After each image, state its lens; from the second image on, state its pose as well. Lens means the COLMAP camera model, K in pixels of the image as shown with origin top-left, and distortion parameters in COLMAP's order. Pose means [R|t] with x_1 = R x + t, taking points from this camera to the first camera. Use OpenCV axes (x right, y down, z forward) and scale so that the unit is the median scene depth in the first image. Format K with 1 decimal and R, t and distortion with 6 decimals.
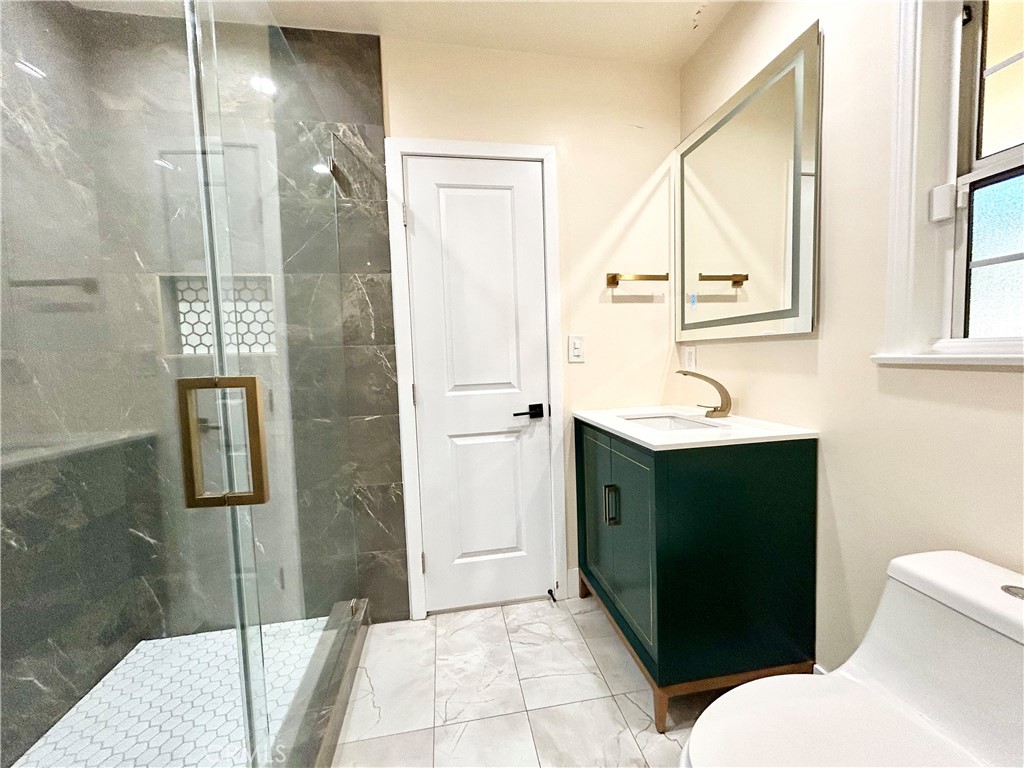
lens RADIAL K [[414.1, 0, 509.7], [0, 414.1, 382.4], [0, 0, 1]] dist [-0.002818, 0.000144]
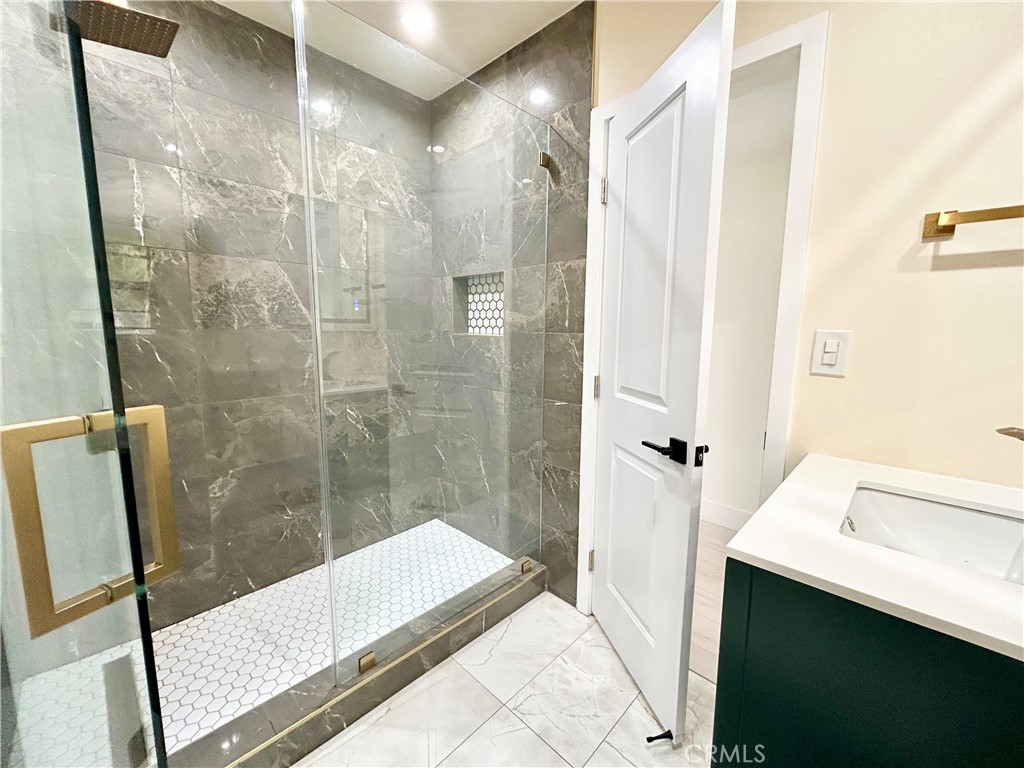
lens RADIAL K [[414.1, 0, 509.7], [0, 414.1, 382.4], [0, 0, 1]] dist [-0.002818, 0.000144]
pose [[0.585422, 0.143684, -0.797895, 0.418309], [-0.082524, 0.989619, 0.117661, -0.079393], [0.806518, -0.003036, 0.591202, 0.297809]]
